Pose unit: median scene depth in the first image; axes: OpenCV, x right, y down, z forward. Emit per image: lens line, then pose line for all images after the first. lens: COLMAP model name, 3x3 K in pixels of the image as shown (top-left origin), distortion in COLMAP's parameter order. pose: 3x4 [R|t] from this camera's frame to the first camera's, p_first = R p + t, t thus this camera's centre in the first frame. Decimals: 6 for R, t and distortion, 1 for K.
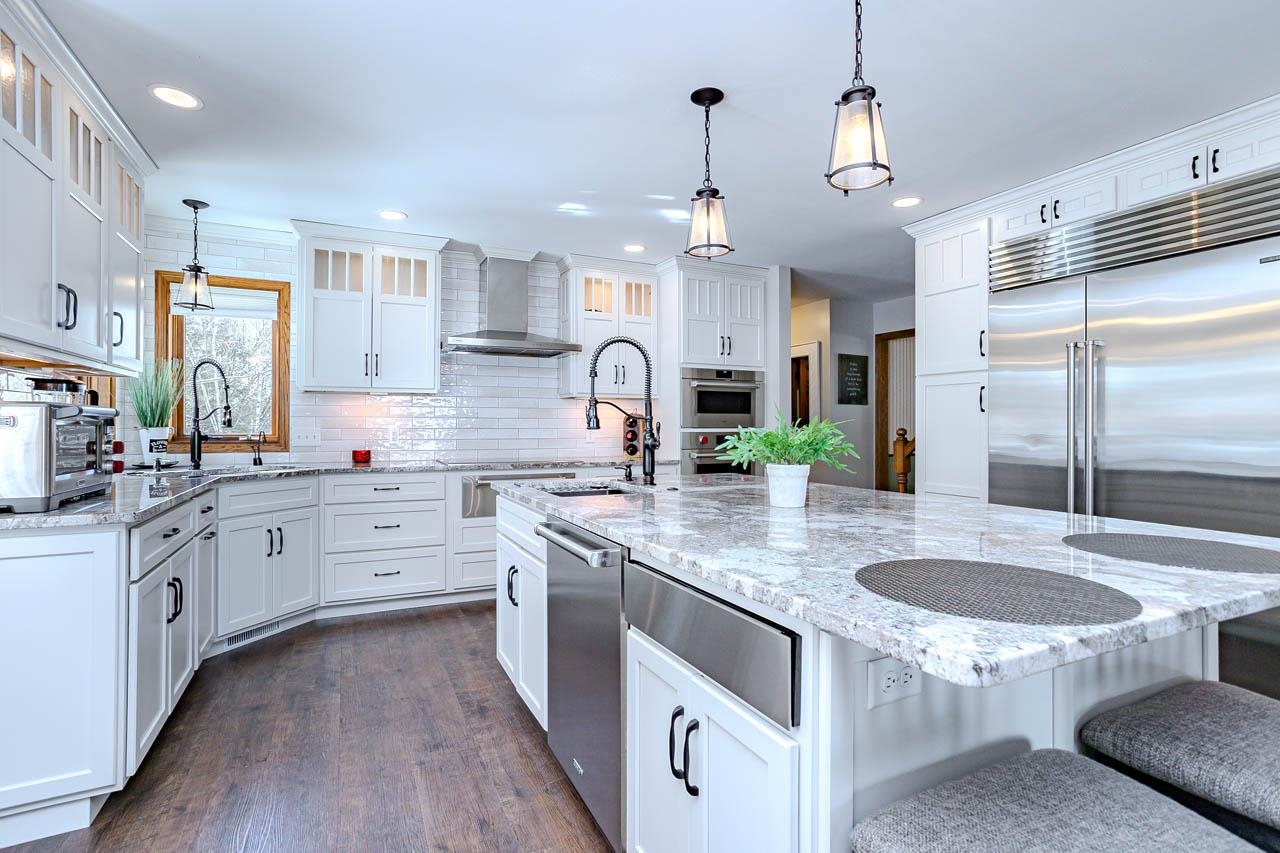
lens RADIAL K [[616.9, 0, 637.5], [0, 616.9, 423.3], [0, 0, 1]] dist [-0.055953, 0.042320]
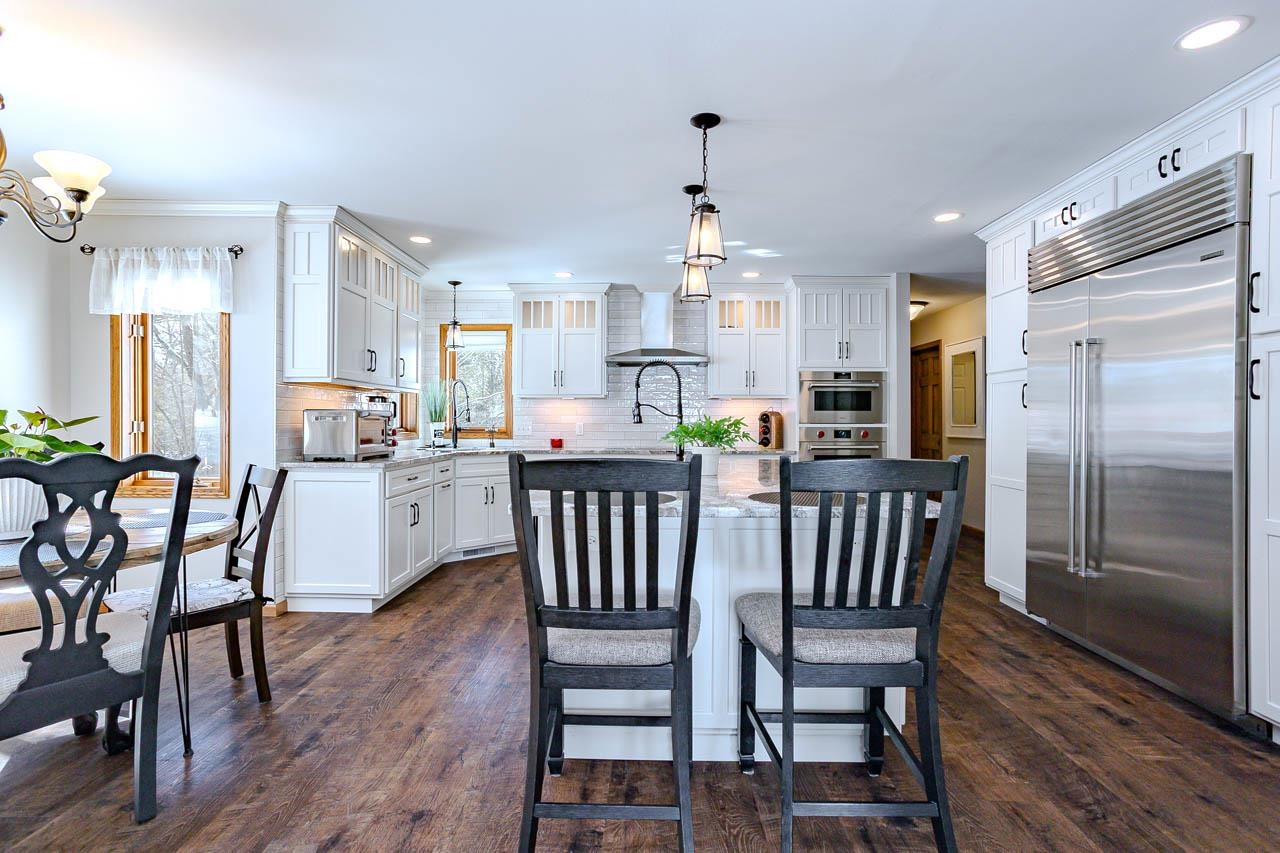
lens RADIAL K [[616.9, 0, 637.5], [0, 616.9, 423.3], [0, 0, 1]] dist [-0.055953, 0.042320]
pose [[0.890872, 0.001603, -0.454252, 0.435149], [0.001037, 0.999984, 0.005563, 0.001107], [0.454253, -0.005427, 0.890856, -0.223331]]
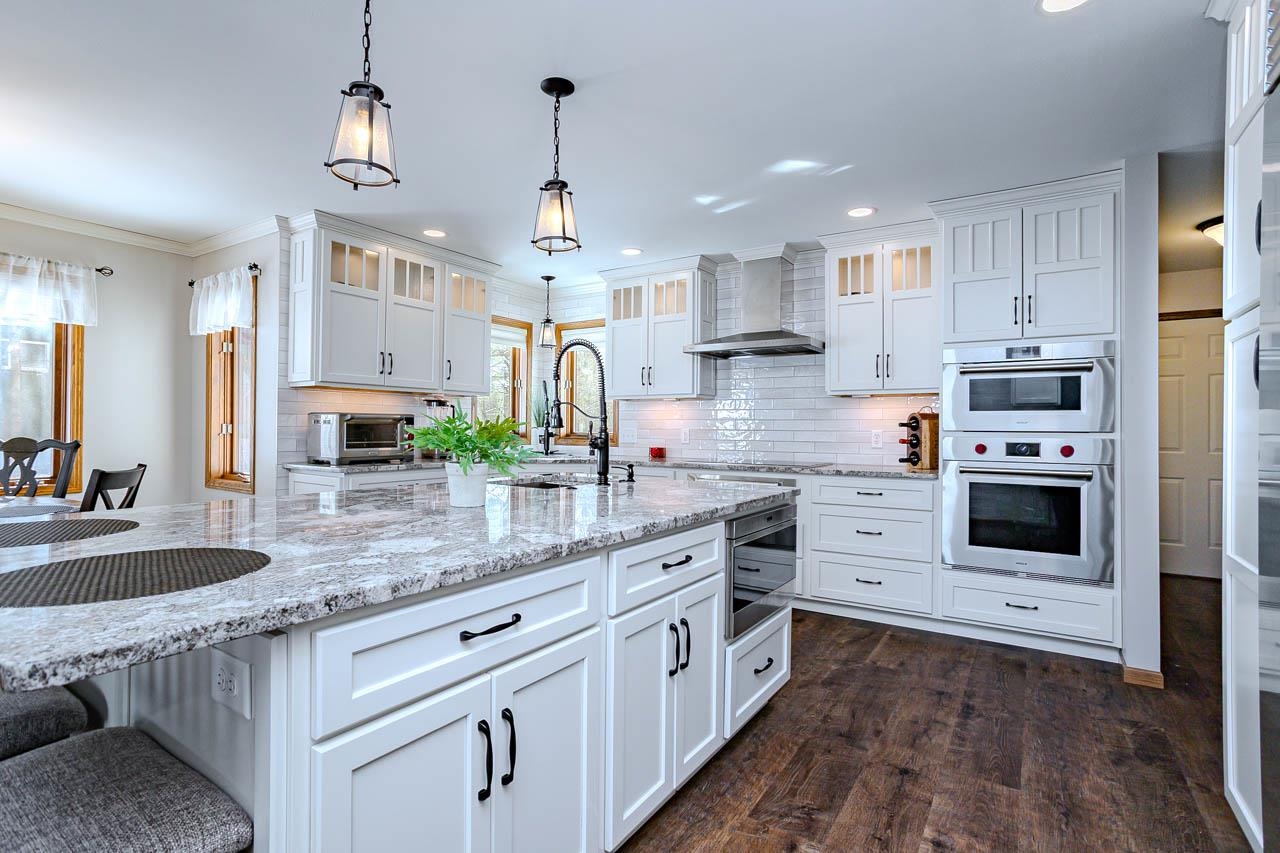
lens RADIAL K [[616.9, 0, 637.5], [0, 616.9, 423.3], [0, 0, 1]] dist [-0.055953, 0.042320]
pose [[0.513370, -0.003709, -0.858159, 0.684467], [-0.003965, 0.999970, -0.006694, 0.006021], [0.858158, 0.006839, 0.513340, 0.412656]]
